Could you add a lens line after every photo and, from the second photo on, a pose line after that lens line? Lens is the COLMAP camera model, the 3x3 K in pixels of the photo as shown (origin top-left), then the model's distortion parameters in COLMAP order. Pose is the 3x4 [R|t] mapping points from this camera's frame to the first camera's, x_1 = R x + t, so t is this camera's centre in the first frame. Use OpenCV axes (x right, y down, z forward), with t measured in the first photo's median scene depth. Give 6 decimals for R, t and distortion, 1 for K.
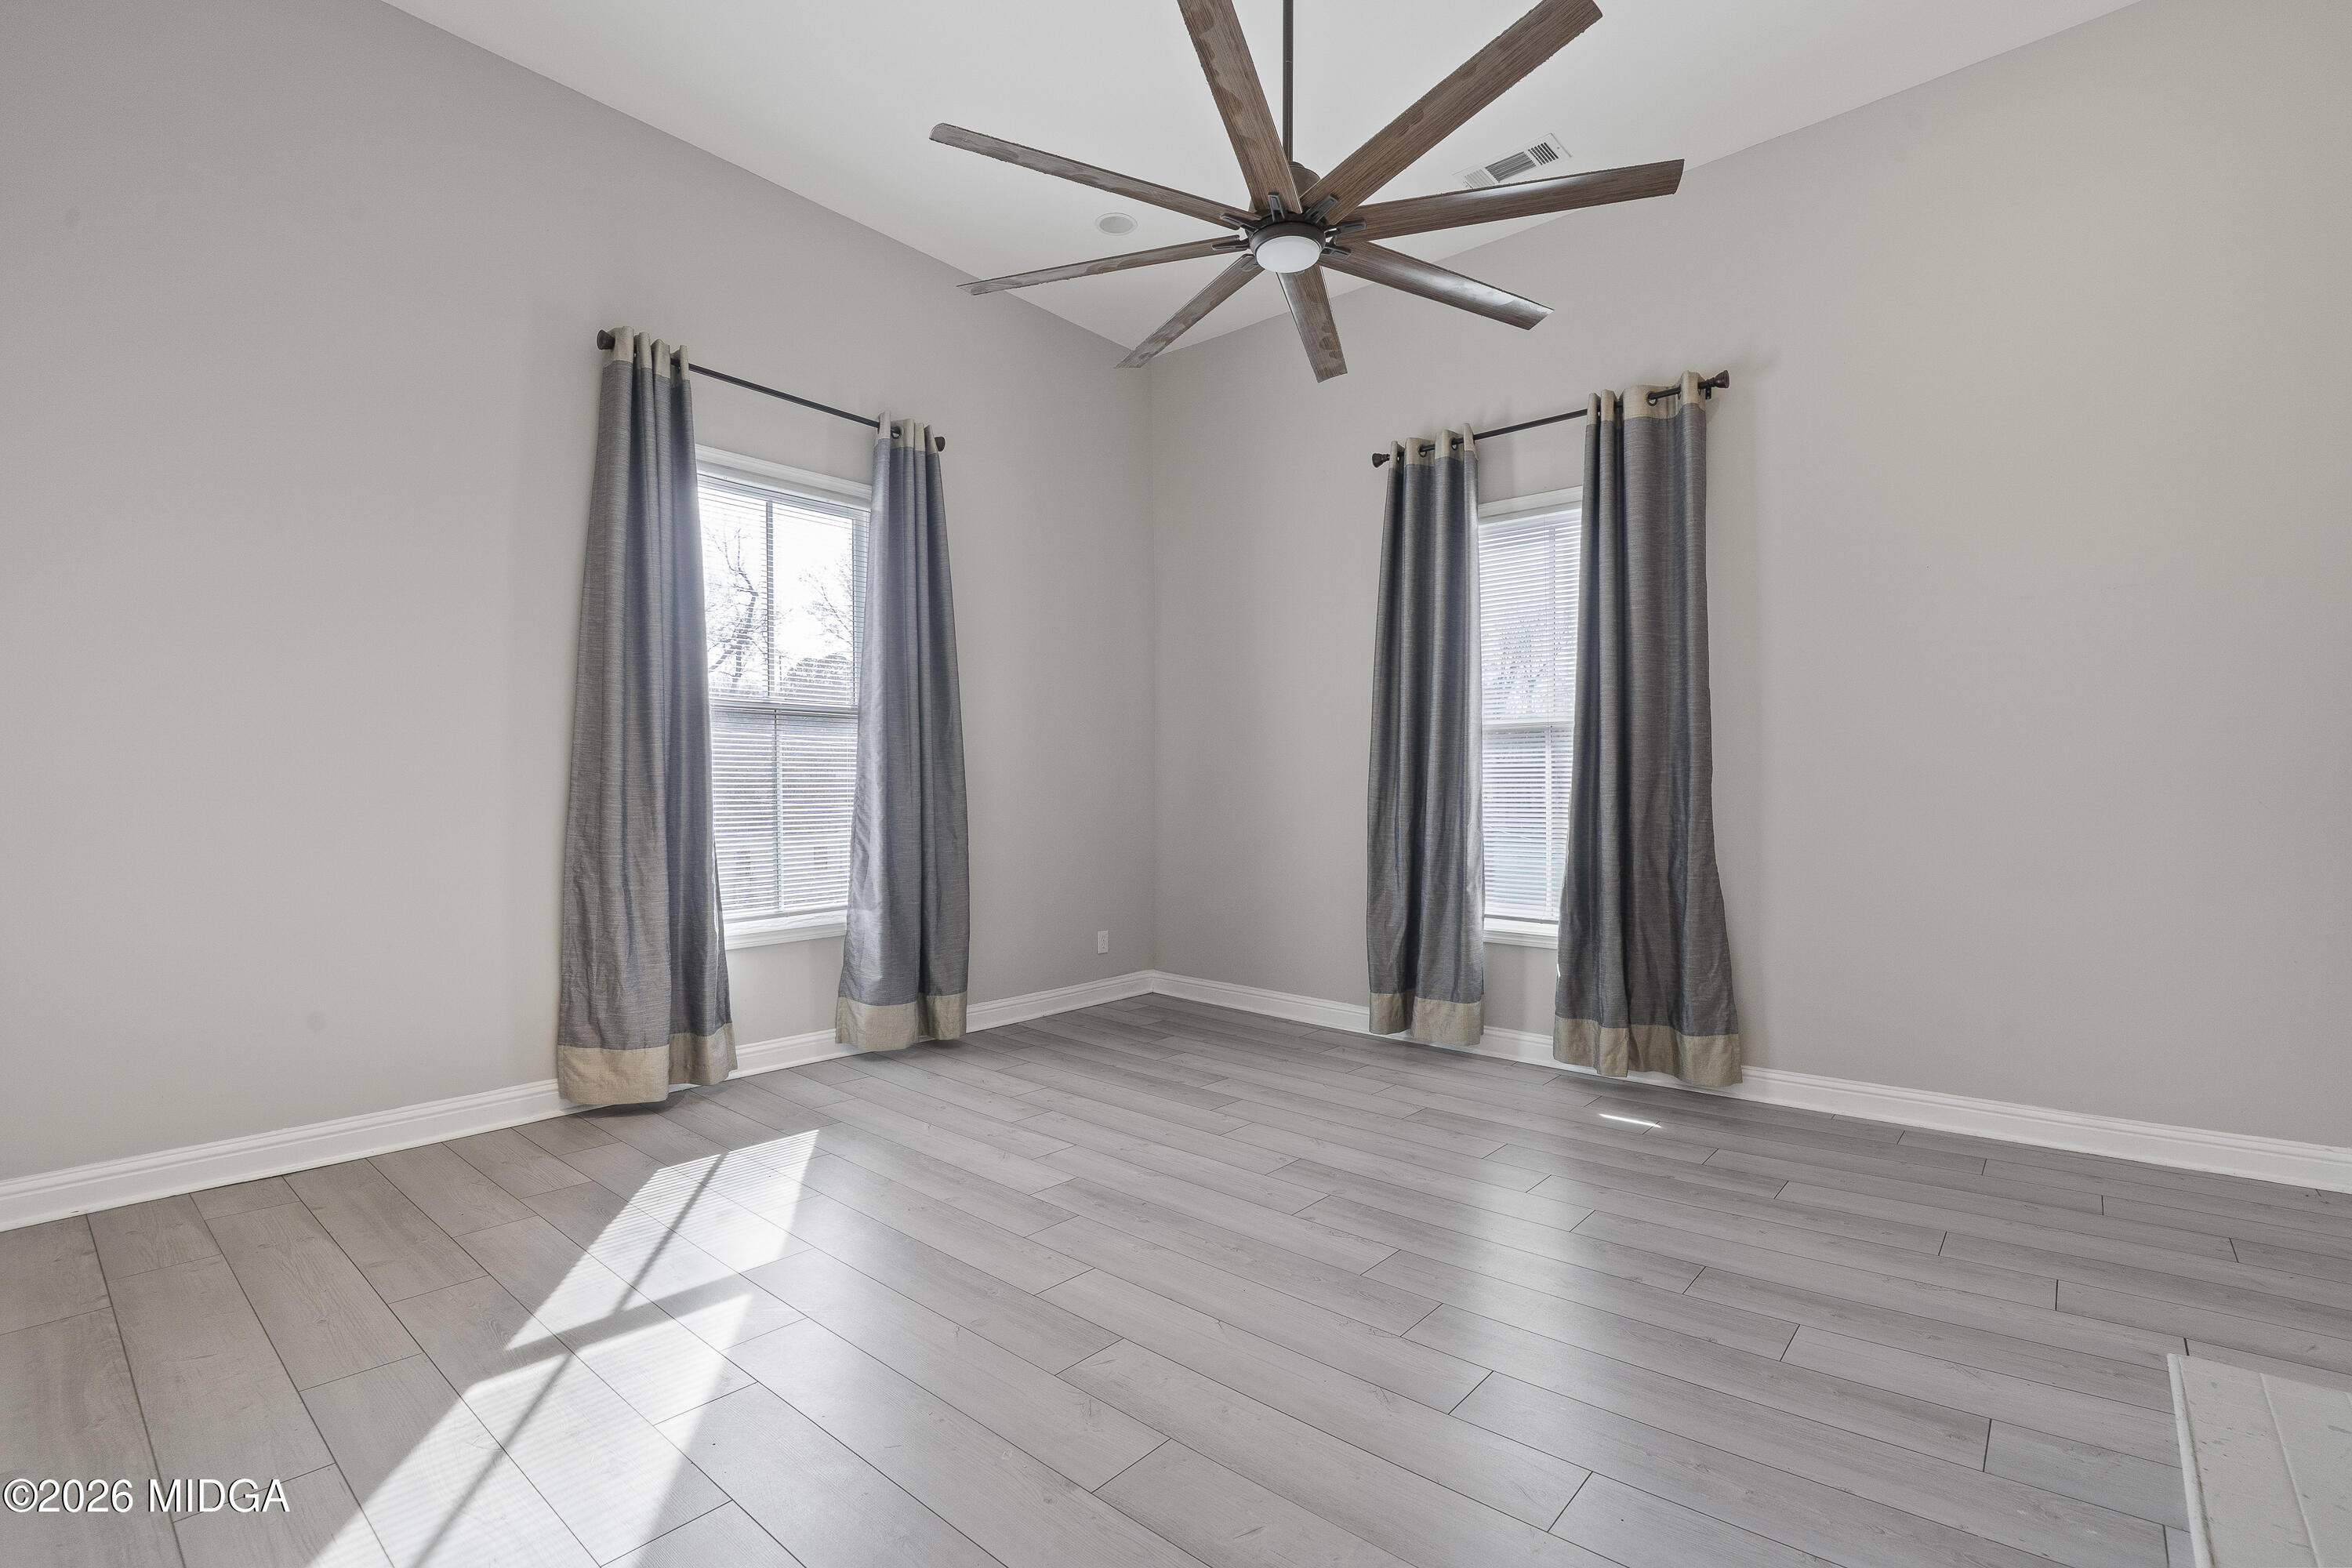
lens RADIAL K [[1054.1, 0, 1178.6], [0, 1054.1, 794.4], [0, 0, 1]] dist [0.002843, 0.000196]
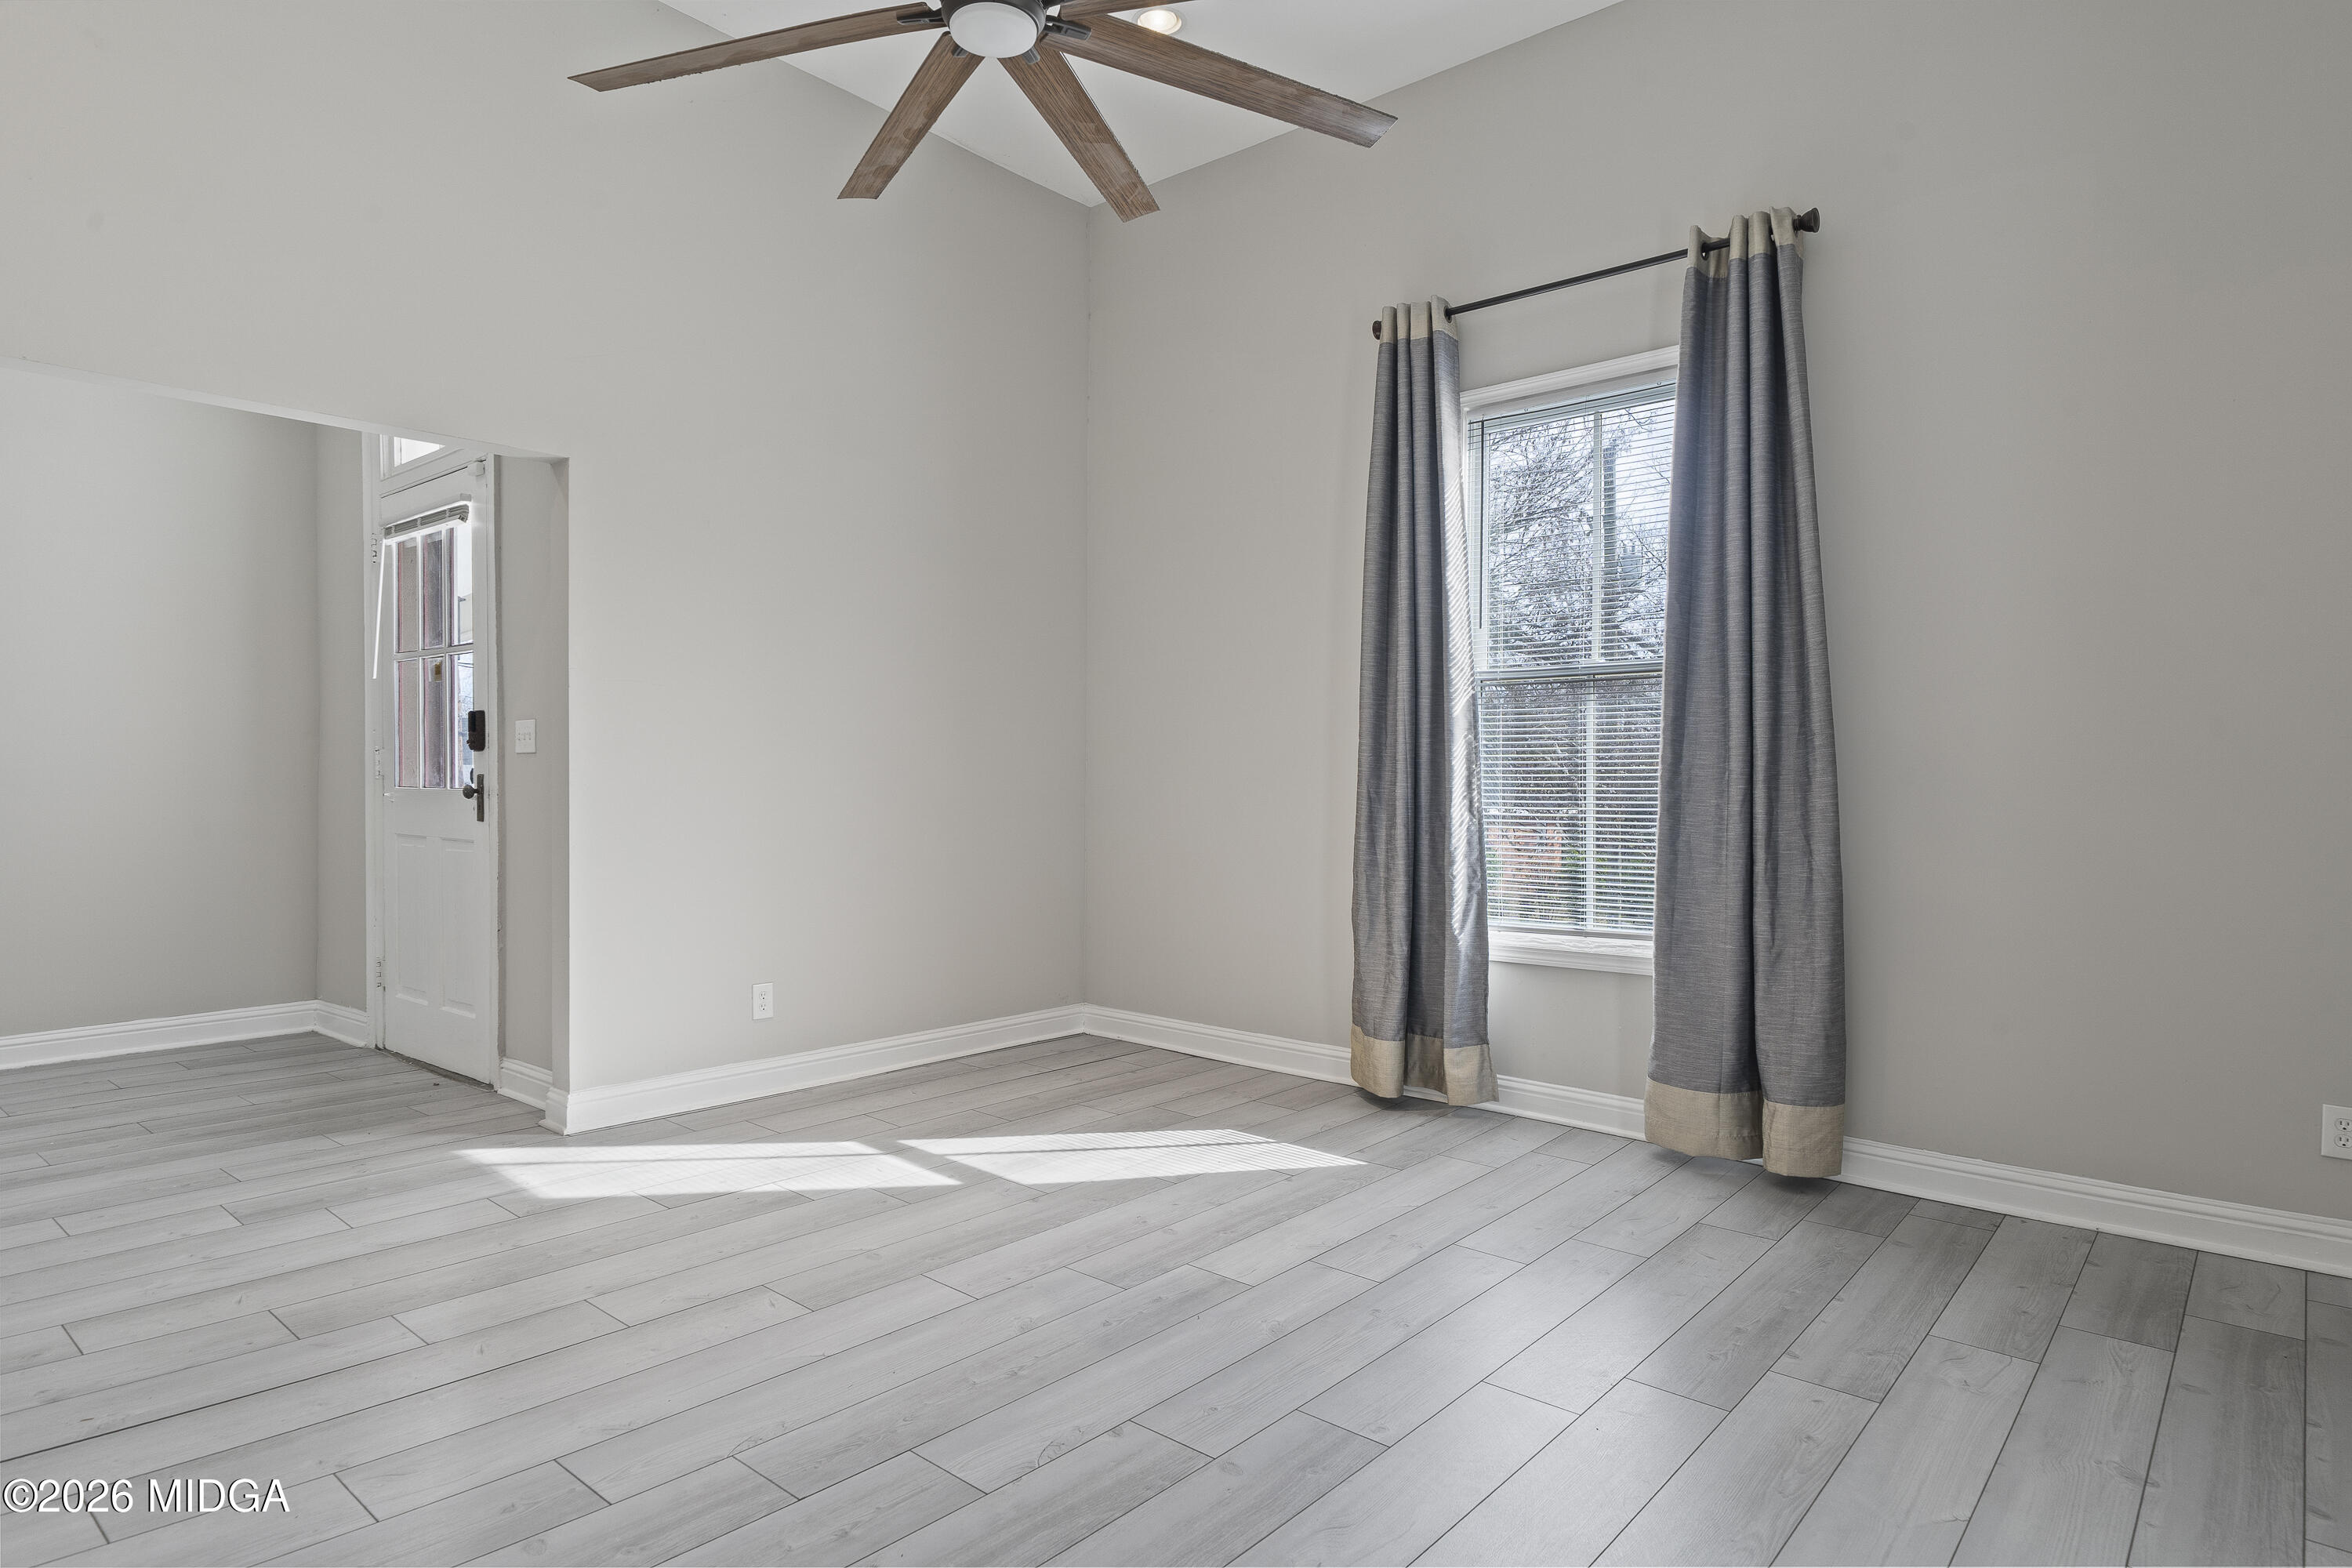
lens RADIAL K [[1361.1, 0, 1188.7], [0, 1361.1, 780.5], [0, 0, 1]] dist [-0.003188, -0.001150]
pose [[-0.009291, -0.001511, -0.999956, 0.855739], [-0.014885, 0.999888, -0.001372, 0.006717], [0.999846, 0.014871, -0.009313, 0.942591]]
